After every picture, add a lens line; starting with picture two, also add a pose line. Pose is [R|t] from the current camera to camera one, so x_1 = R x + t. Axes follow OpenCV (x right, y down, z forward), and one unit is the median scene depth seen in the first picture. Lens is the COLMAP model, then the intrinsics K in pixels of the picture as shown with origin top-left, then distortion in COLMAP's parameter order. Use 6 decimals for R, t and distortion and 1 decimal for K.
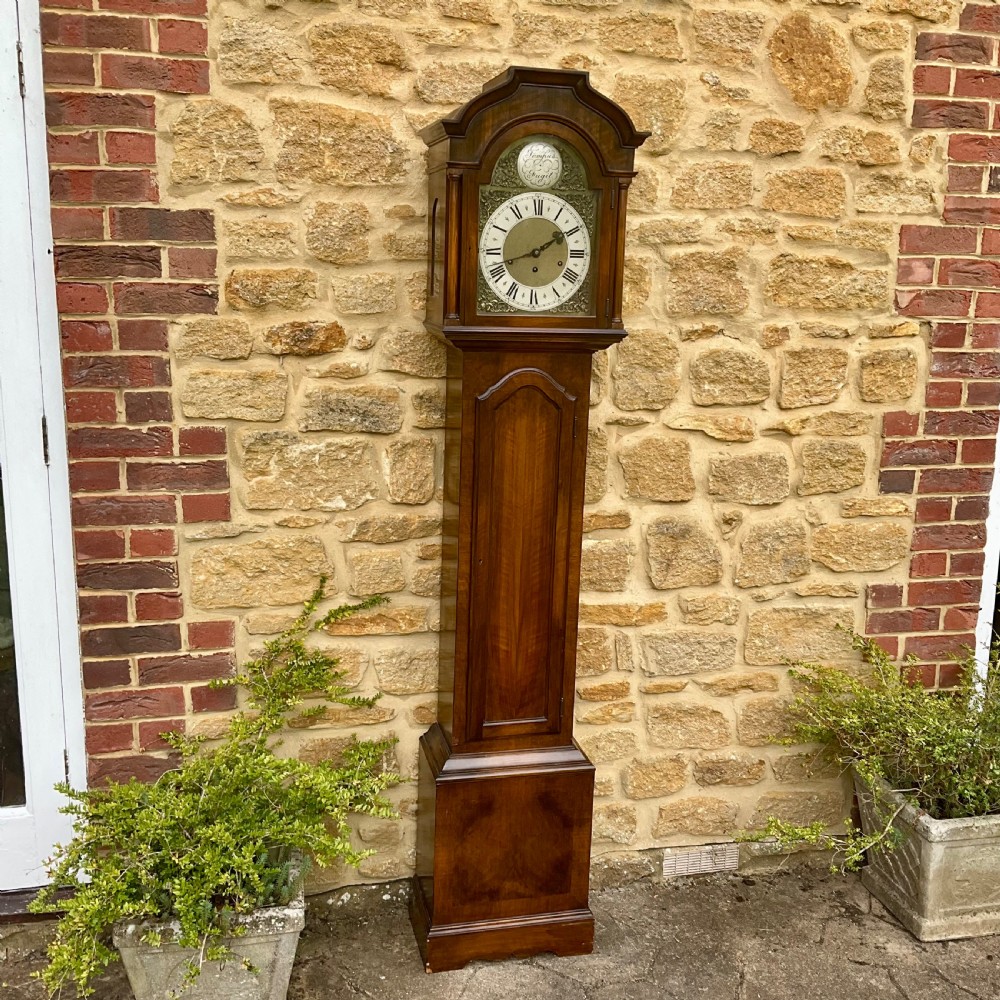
lens RADIAL K [[1103.7, 0, 505.2], [0, 1103.7, 496.1], [0, 0, 1]] dist [0.135808, -0.285359]
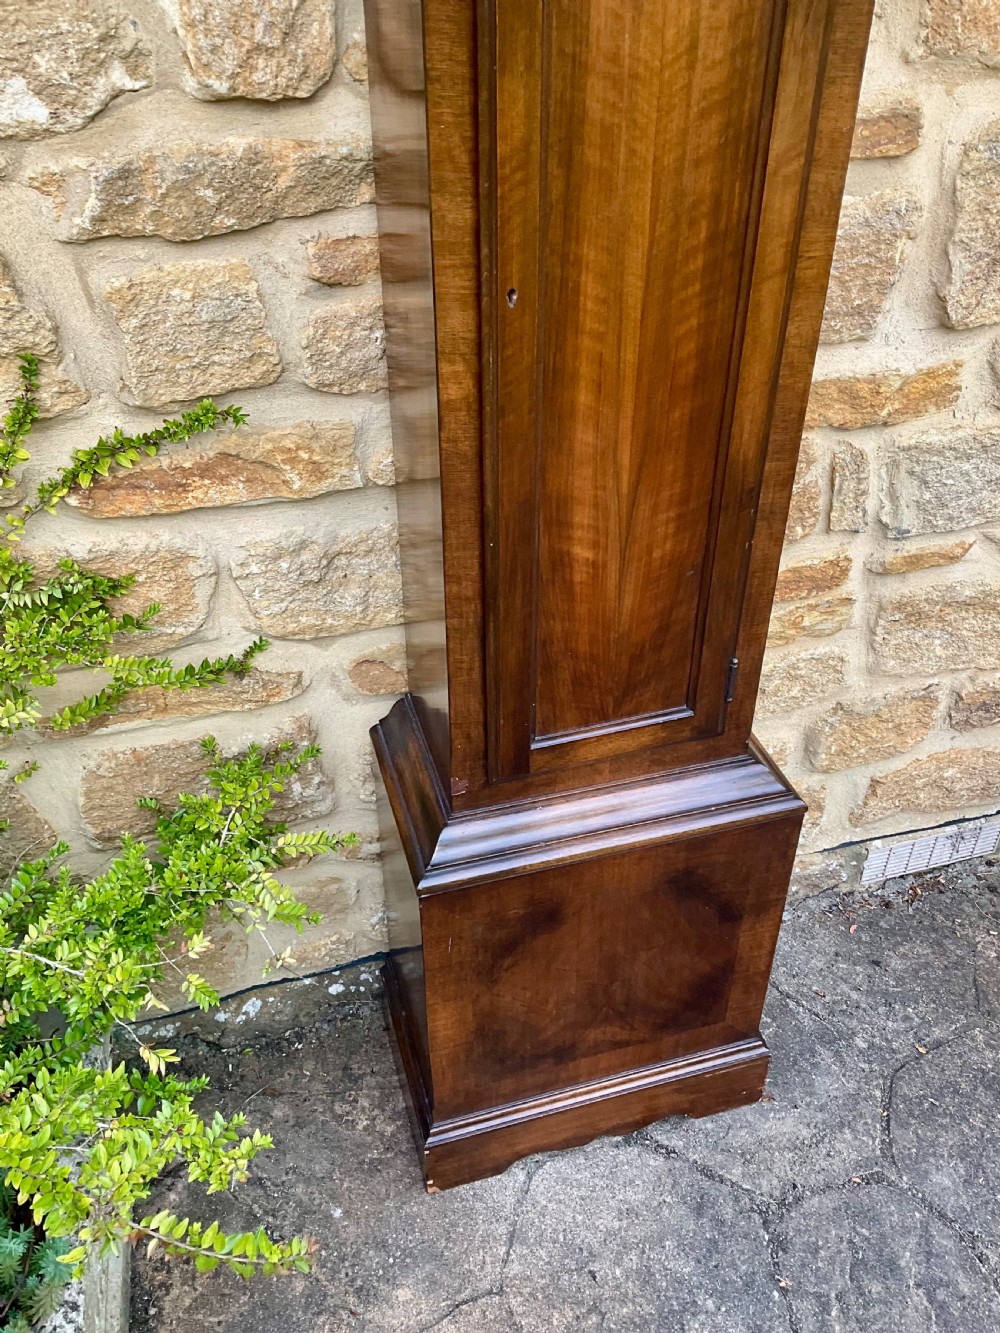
lens RADIAL K [[1110.8, 0, 506.1], [0, 1110.8, 665.4], [0, 0, 1]] dist [0.084392, -0.158870]
pose [[0.998503, -0.053347, 0.012101, -0.030682], [0.043563, 0.909268, 0.413925, 0.023964], [-0.033085, -0.412778, 0.910231, 0.651874]]
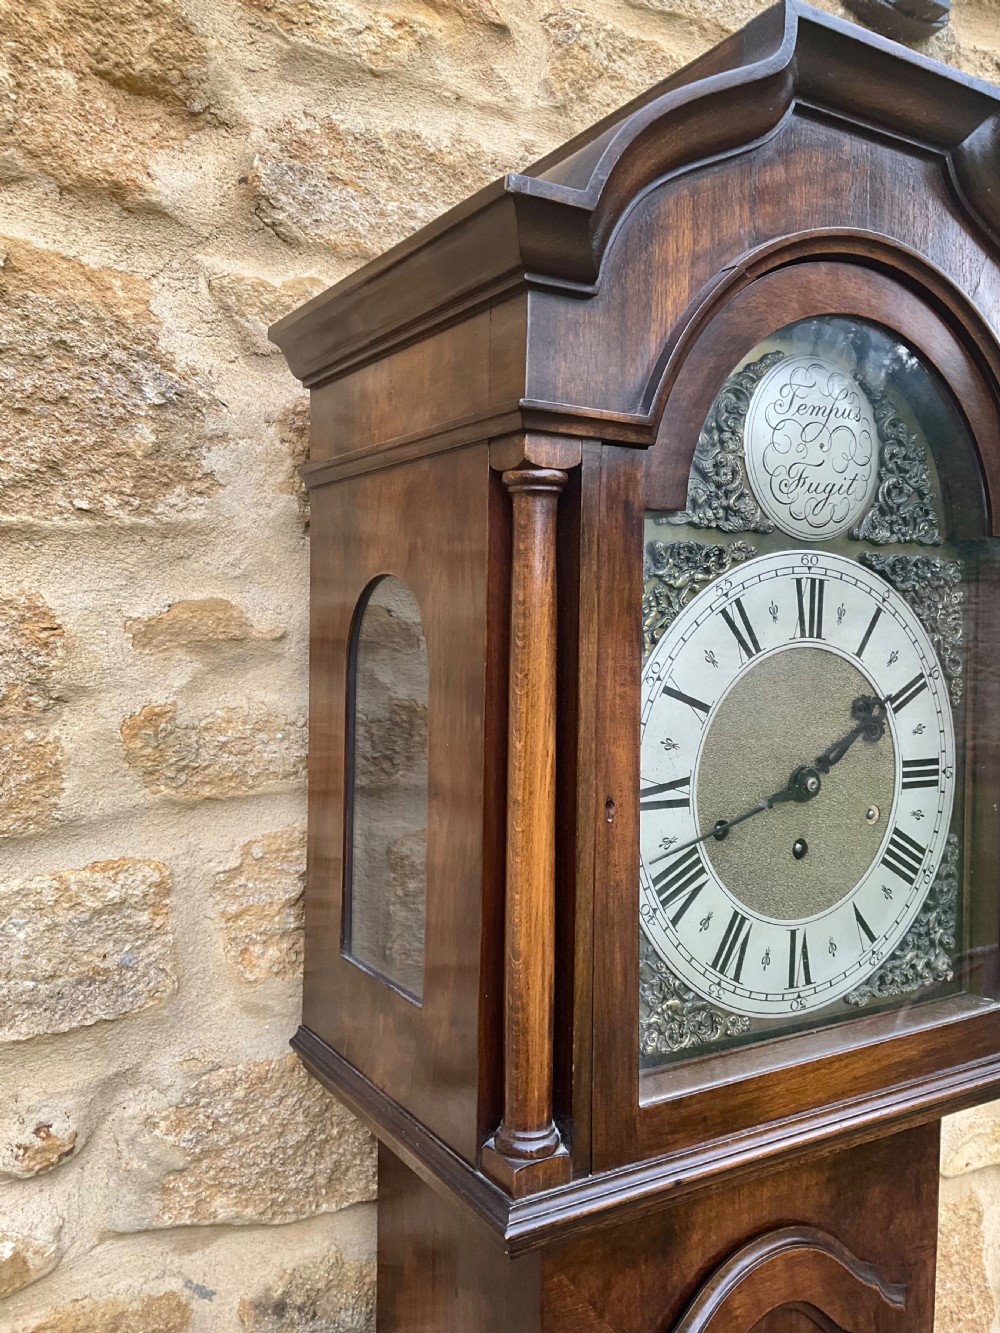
lens RADIAL K [[1101.1, 0, 503.7], [0, 1101.1, 662.6], [0, 0, 1]] dist [0.106655, -0.201397]
pose [[0.954363, -0.029732, 0.297164, -0.097570], [0.081133, 0.983421, -0.162173, -0.189237], [-0.287416, 0.178882, 0.940953, 0.700795]]
